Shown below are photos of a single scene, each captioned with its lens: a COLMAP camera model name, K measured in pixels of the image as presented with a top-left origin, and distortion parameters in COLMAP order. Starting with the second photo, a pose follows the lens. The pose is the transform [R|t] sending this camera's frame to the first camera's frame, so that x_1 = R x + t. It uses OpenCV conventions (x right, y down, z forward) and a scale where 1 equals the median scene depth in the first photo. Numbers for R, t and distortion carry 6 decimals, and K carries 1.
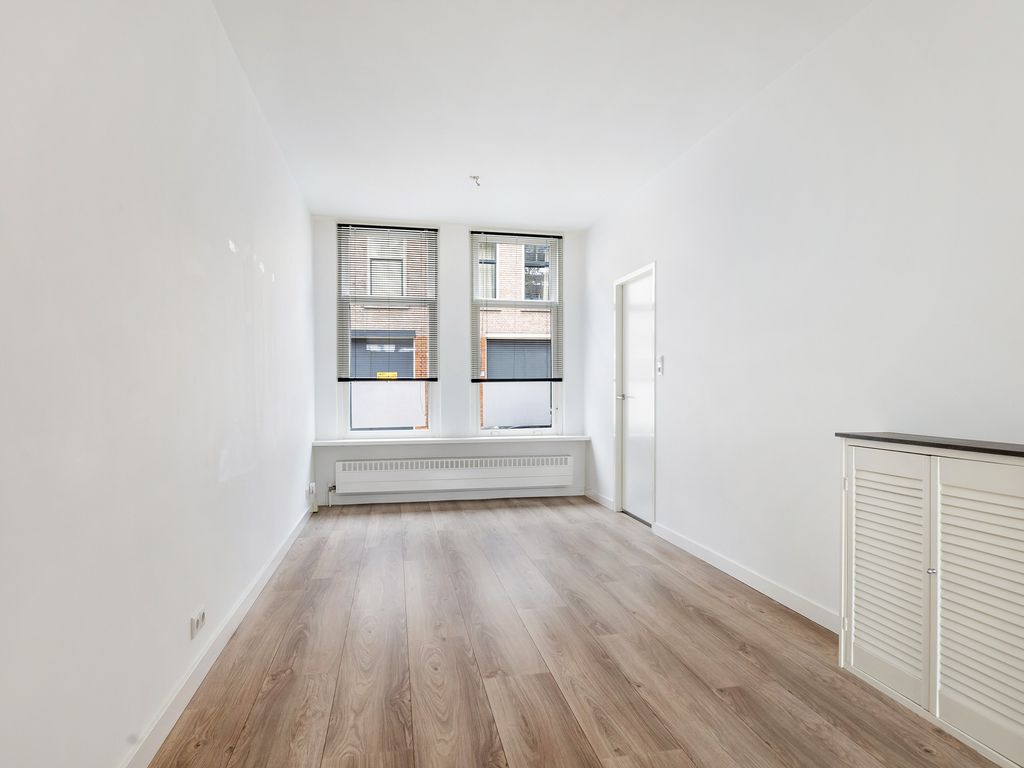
lens RADIAL K [[607.5, 0, 514.6], [0, 607.5, 396.2], [0, 0, 1]] dist [-0.000374, -0.000002]
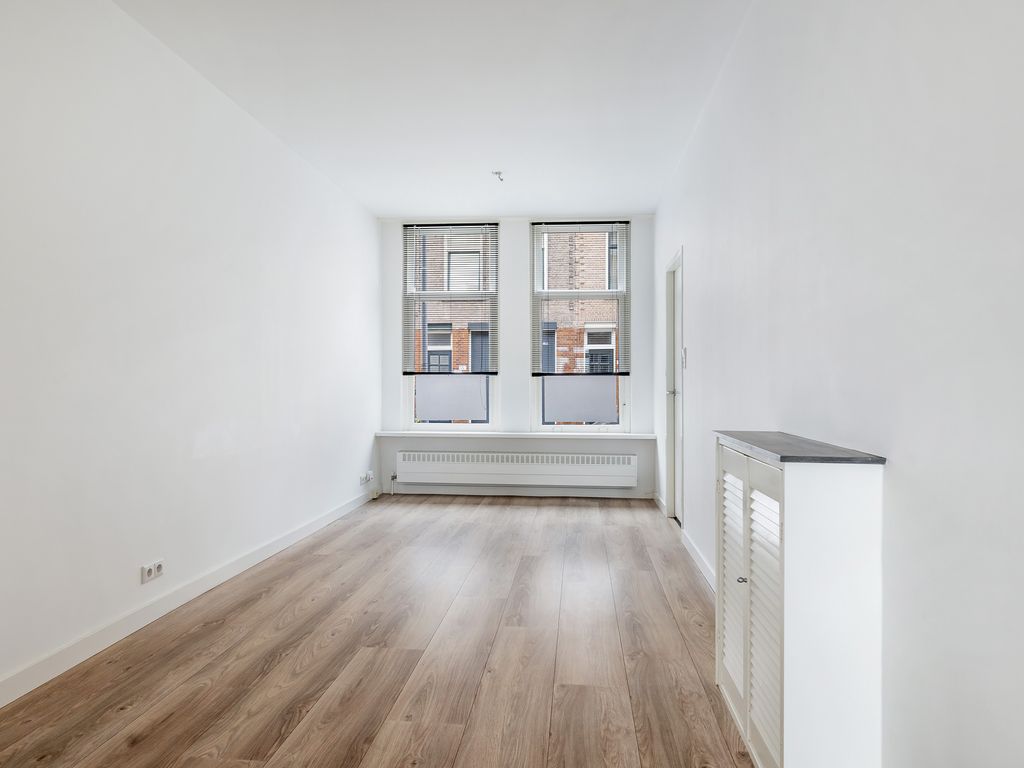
lens RADIAL K [[657.2, 0, 512.0], [0, 657.2, 384.0], [0, 0, 1]] dist [0.006873, 0.002037]
pose [[0.955146, 0.005484, -0.296086, 0.362335], [-0.008642, 0.999919, -0.009360, -0.000323], [0.296010, 0.011499, 0.955116, -0.039031]]
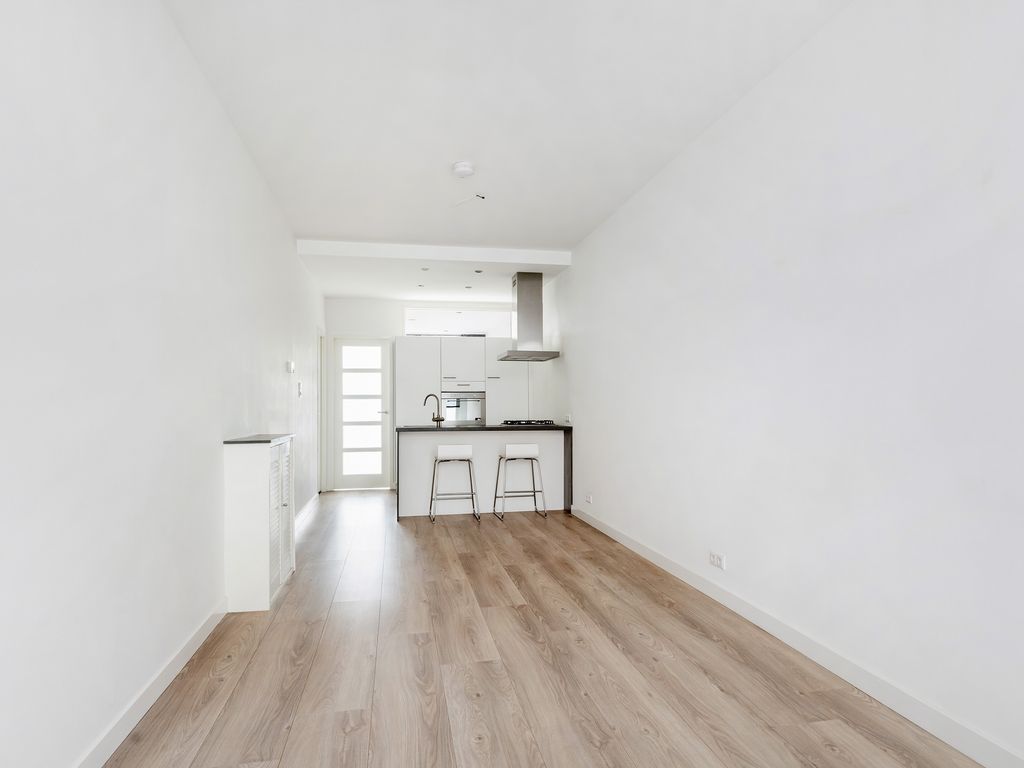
lens RADIAL K [[589.7, 0, 503.7], [0, 589.7, 388.8], [0, 0, 1]] dist [0.000781, 0.000510]
pose [[-0.999776, 0.009974, 0.018664, -0.017283], [0.009667, 0.999818, -0.016477, -0.019923], [-0.018825, -0.016293, -0.999690, 1.586949]]
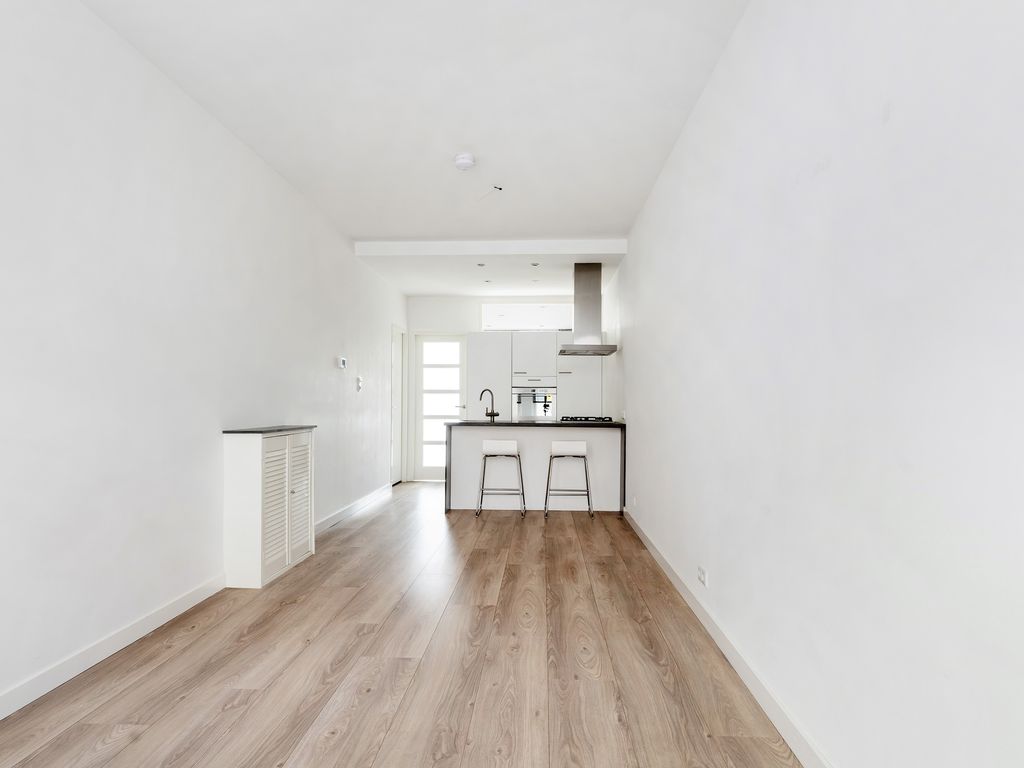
lens RADIAL K [[589.7, 0, 503.7], [0, 589.7, 388.8], [0, 0, 1]] dist [0.000781, 0.000510]
pose [[-0.965781, 0.005006, 0.259312, -0.281010], [0.002460, 0.999946, -0.010142, -0.017949], [-0.259349, -0.009157, -0.965740, 1.524062]]
